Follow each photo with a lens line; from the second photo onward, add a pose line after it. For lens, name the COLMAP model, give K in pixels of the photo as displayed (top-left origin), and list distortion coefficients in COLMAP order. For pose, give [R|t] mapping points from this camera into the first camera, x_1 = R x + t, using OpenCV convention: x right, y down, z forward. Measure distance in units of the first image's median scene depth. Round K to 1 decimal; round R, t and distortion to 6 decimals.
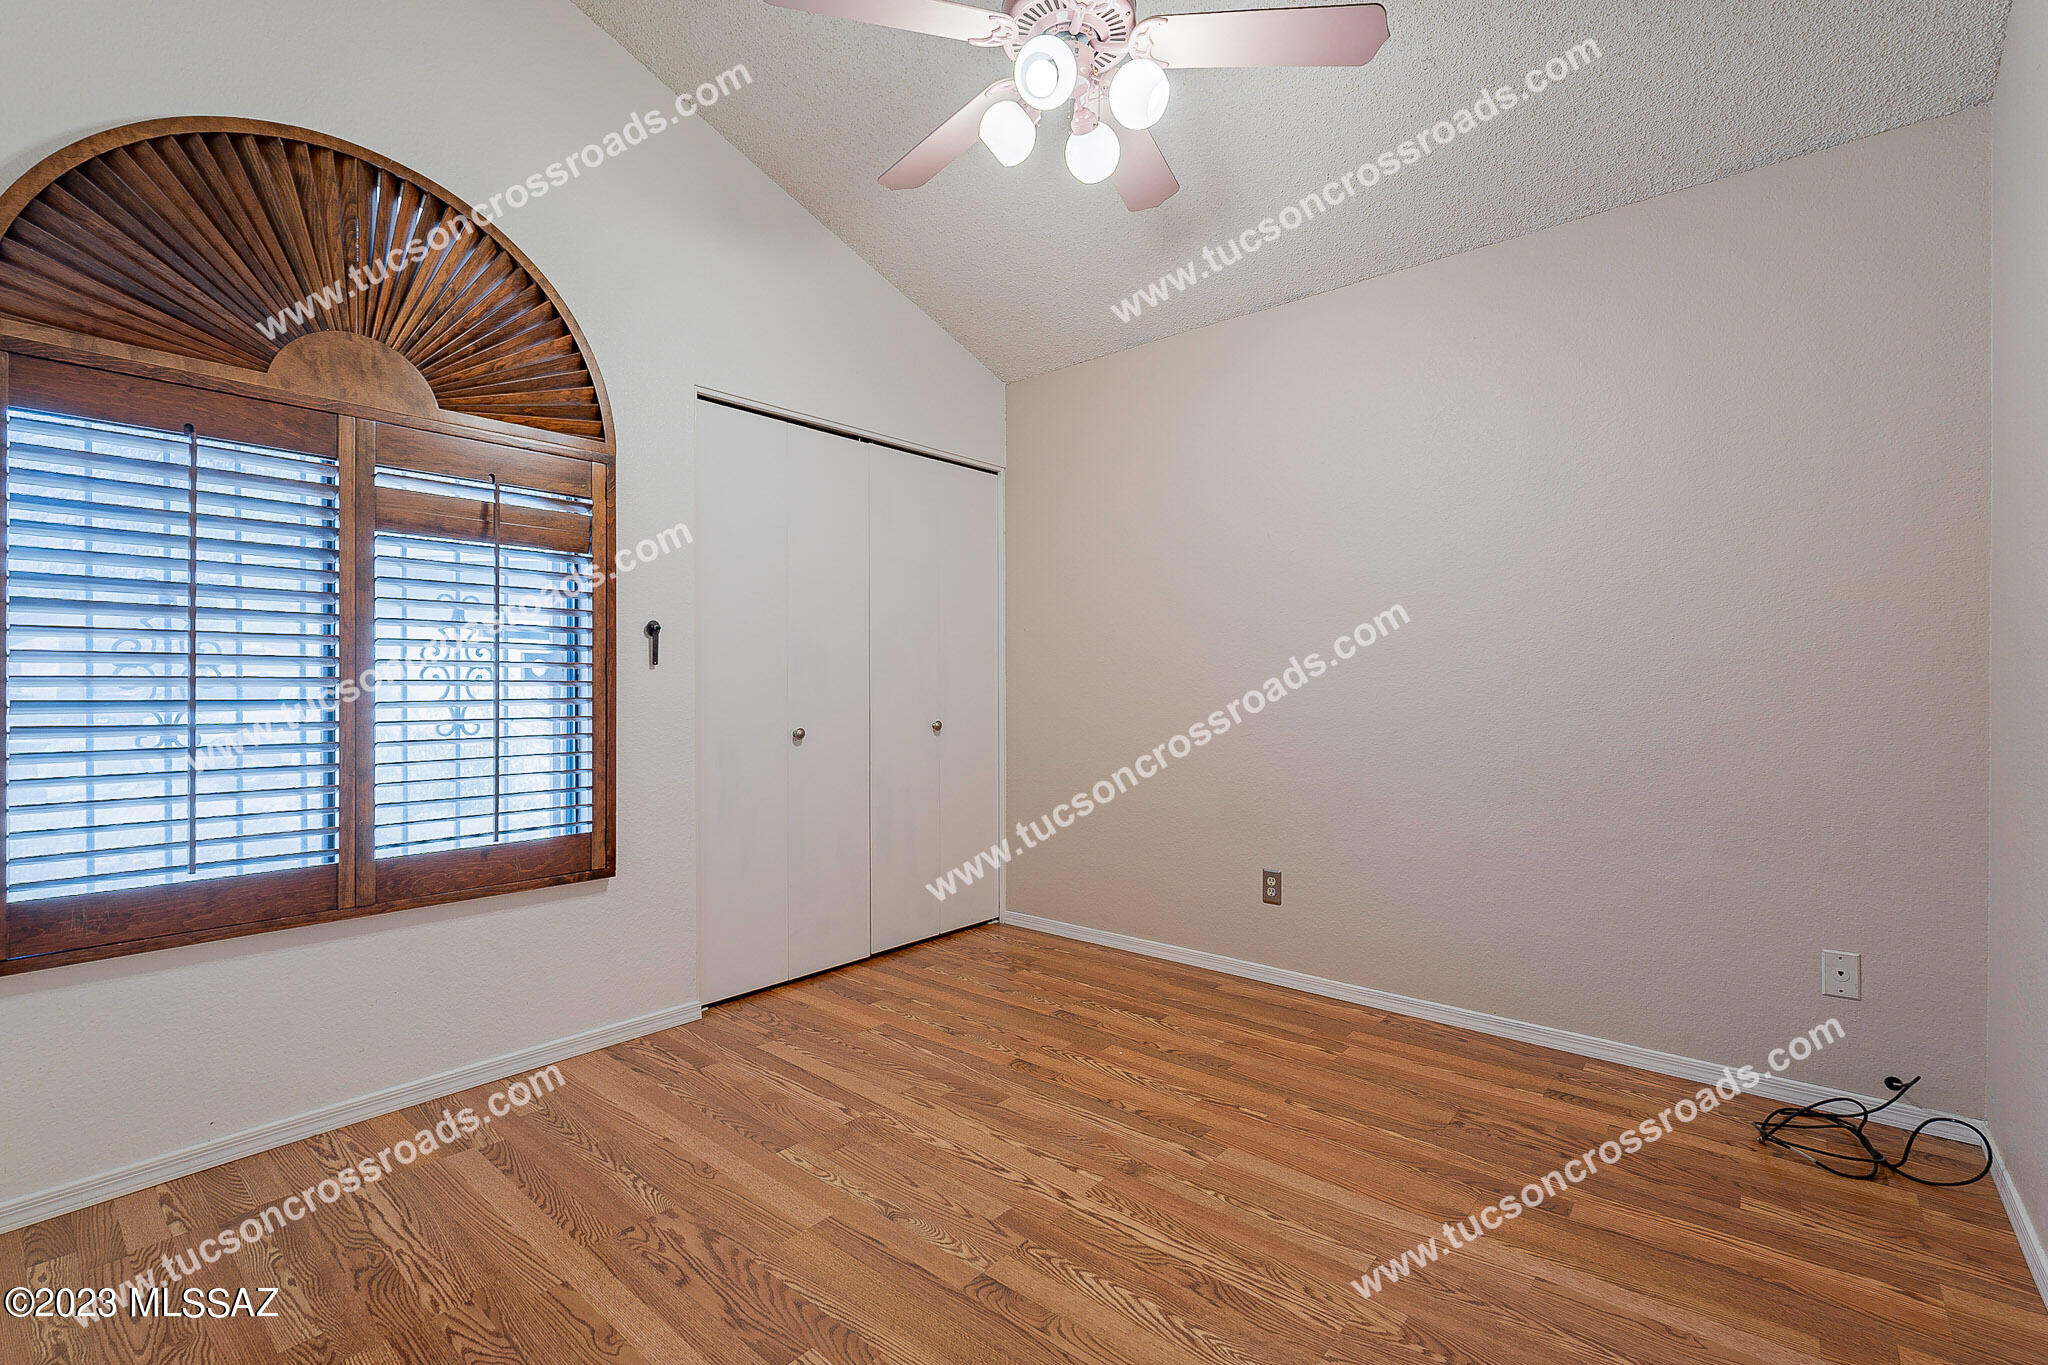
lens RADIAL K [[900.8, 0, 1028.5], [0, 900.8, 683.3], [0, 0, 1]] dist [-0.009909, 0.001875]
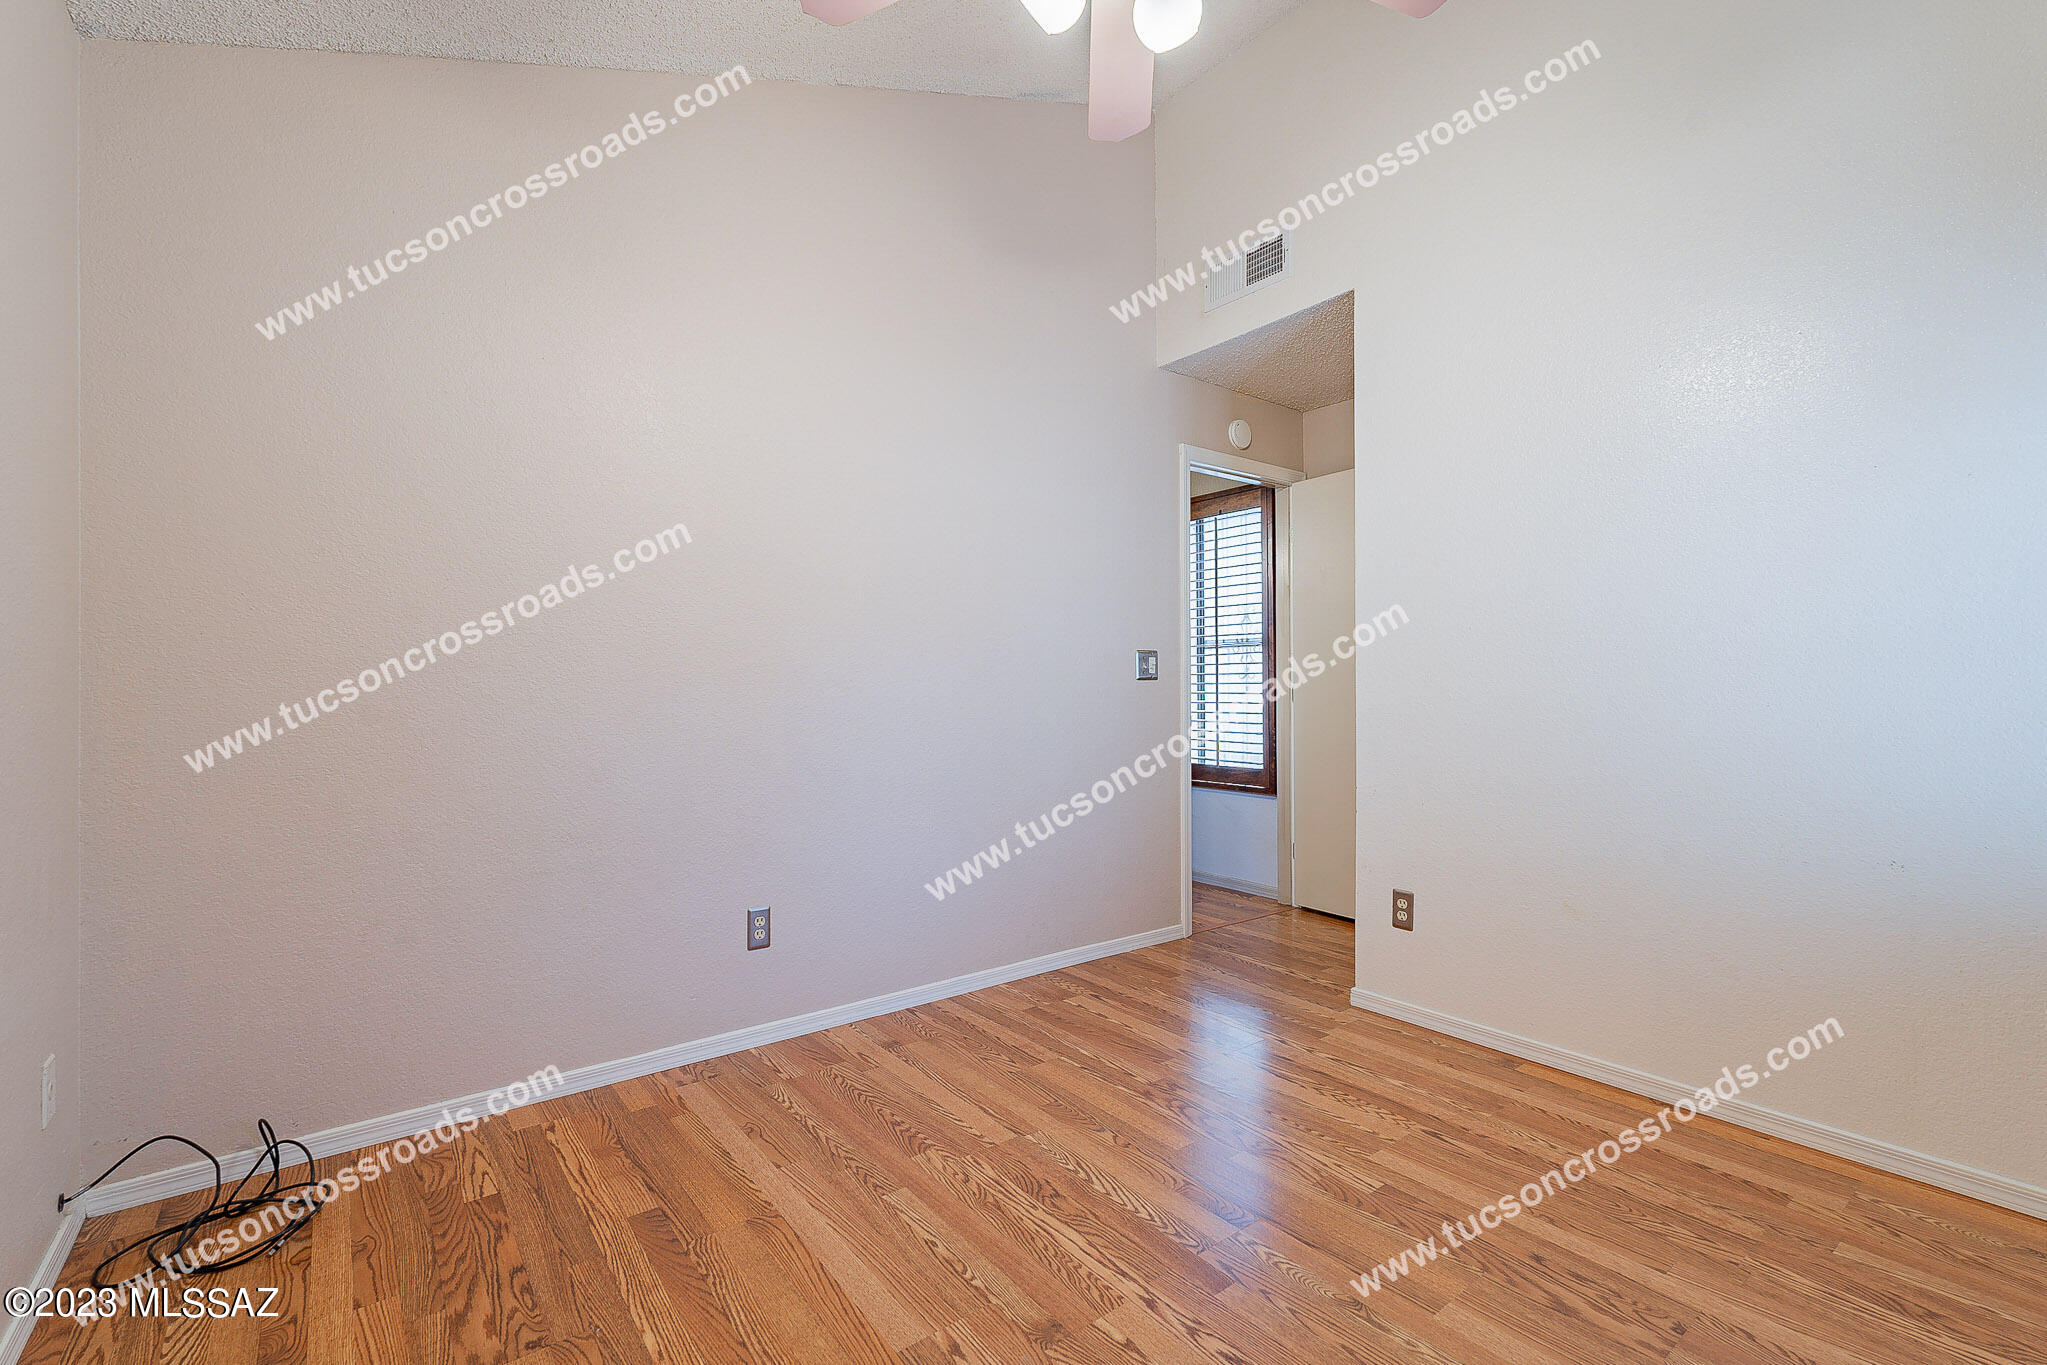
lens RADIAL K [[900.4, 0, 1022.6], [0, 900.4, 686.6], [0, 0, 1]] dist [-0.009909, 0.001875]
pose [[-0.976499, 0.006273, 0.215432, -0.029669], [0.005778, 0.999979, -0.002925, 0.004880], [-0.215446, -0.001611, -0.976514, 2.002783]]
